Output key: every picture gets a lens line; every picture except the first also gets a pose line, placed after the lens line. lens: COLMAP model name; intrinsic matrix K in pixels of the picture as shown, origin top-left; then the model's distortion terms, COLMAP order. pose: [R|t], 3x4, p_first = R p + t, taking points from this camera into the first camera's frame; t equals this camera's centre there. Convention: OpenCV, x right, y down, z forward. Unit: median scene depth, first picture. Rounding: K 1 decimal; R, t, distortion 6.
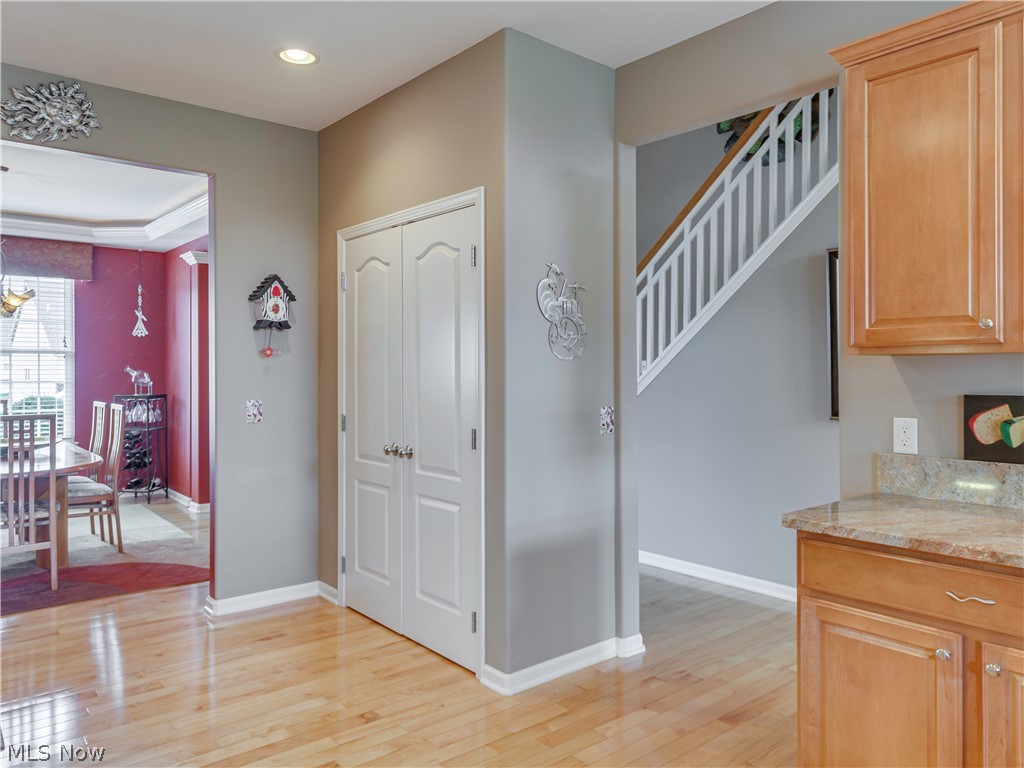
lens RADIAL K [[737.2, 0, 515.5], [0, 737.2, 375.2], [0, 0, 1]] dist [-0.003945, -0.002371]
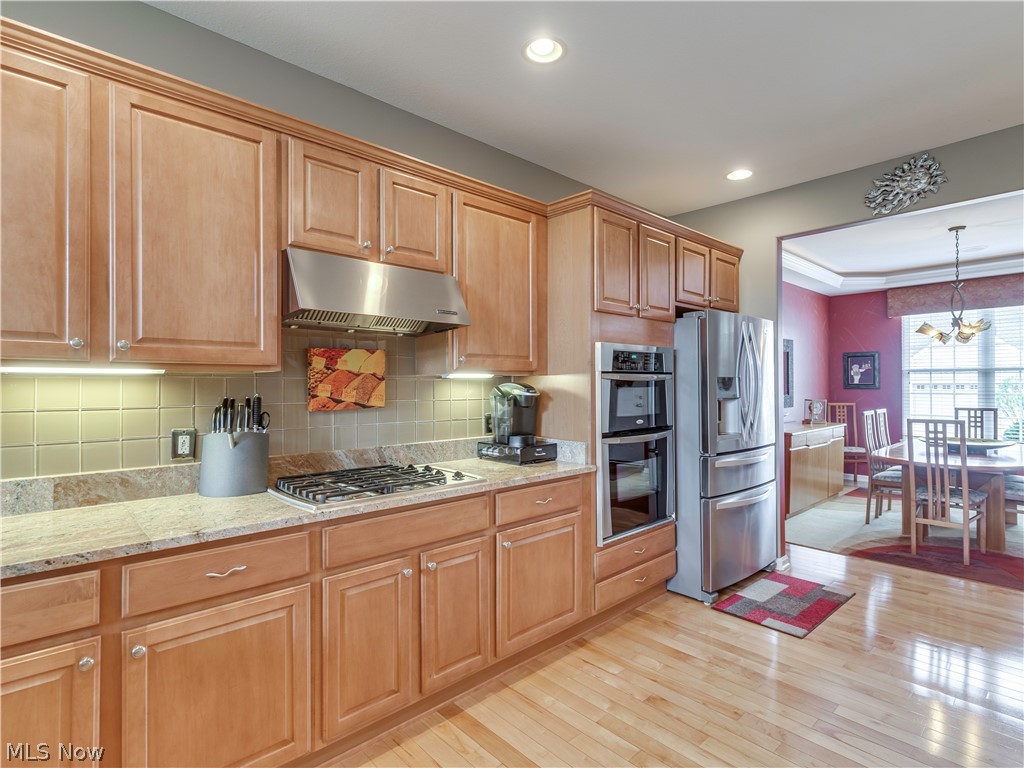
lens RADIAL K [[519.0, 0, 511.8], [0, 519.0, 383.7], [0, 0, 1]] dist [0.008856, -0.001511]
pose [[0.056844, -0.004557, -0.998373, 0.257220], [-0.002130, 0.999987, -0.004686, -0.002229], [0.998381, 0.002393, 0.056833, 0.266624]]
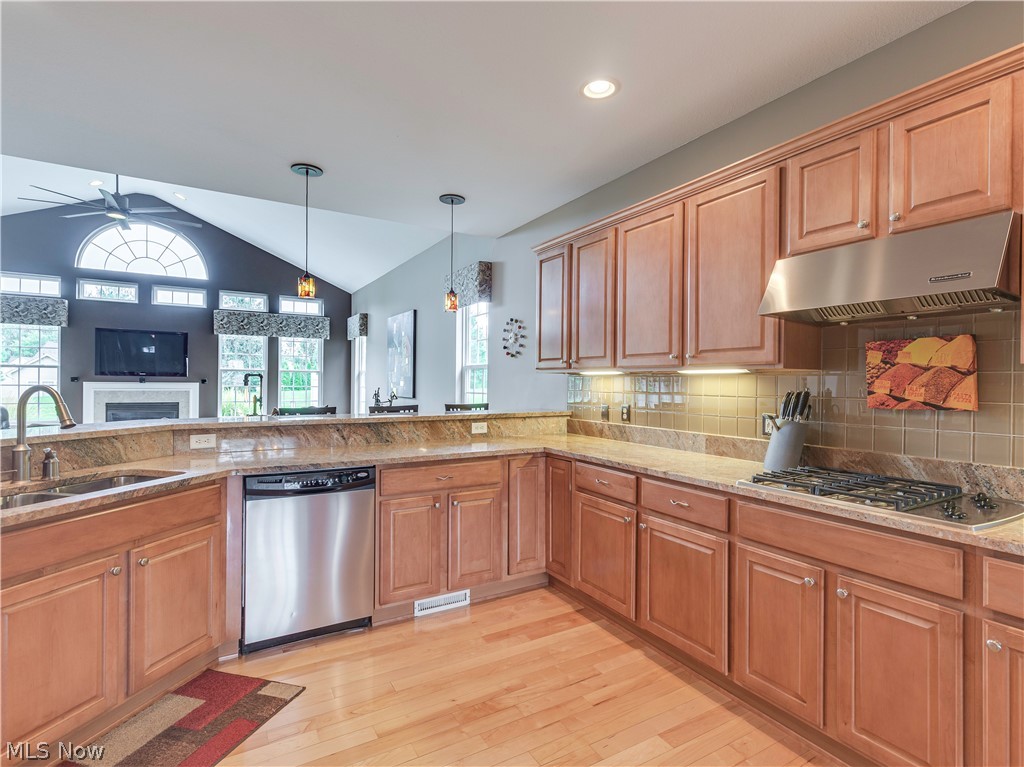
lens RADIAL K [[519.0, 0, 520.5], [0, 519.0, 380.1], [0, 0, 1]] dist [0.008856, -0.001511]
pose [[-0.988690, -0.007747, 0.149776, -0.114936], [-0.007485, 0.999969, 0.002313, -0.002408], [-0.149789, 0.001166, -0.988717, 0.767082]]
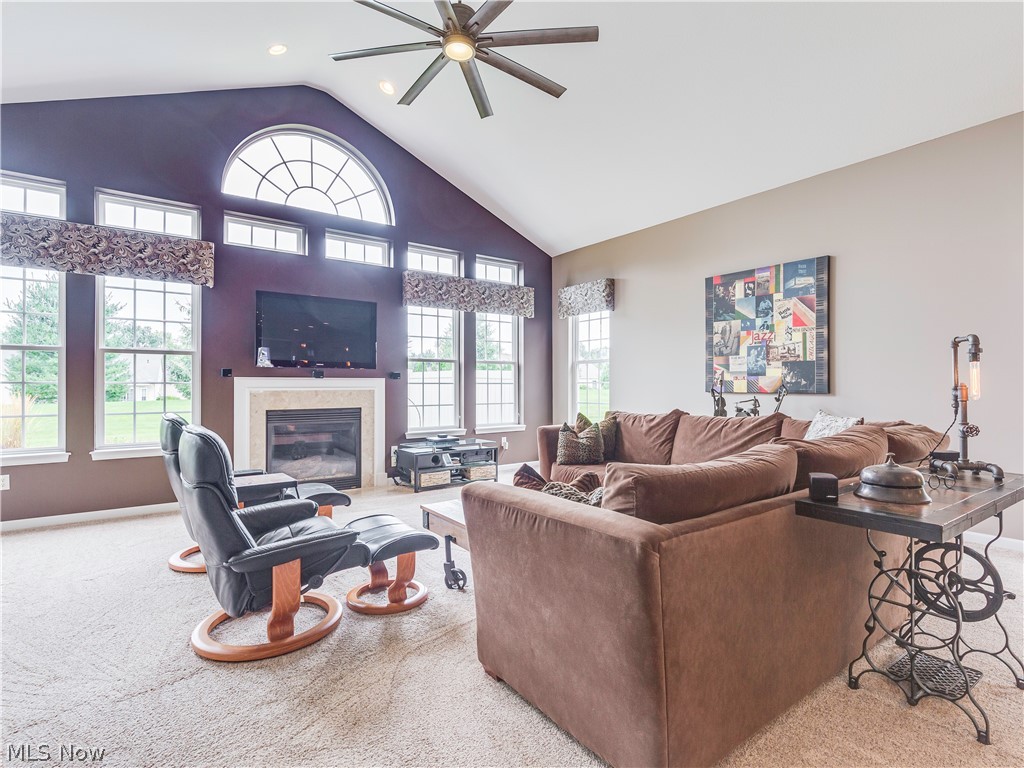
lens RADIAL K [[519.0, 0, 511.9], [0, 519.0, 384.1], [0, 0, 1]] dist [0.008856, -0.001511]
pose [[-0.999000, 0.004252, 0.044513, 1.448937], [0.004460, 0.999980, 0.004562, 0.045962], [-0.044493, 0.004756, -0.998998, 0.120407]]
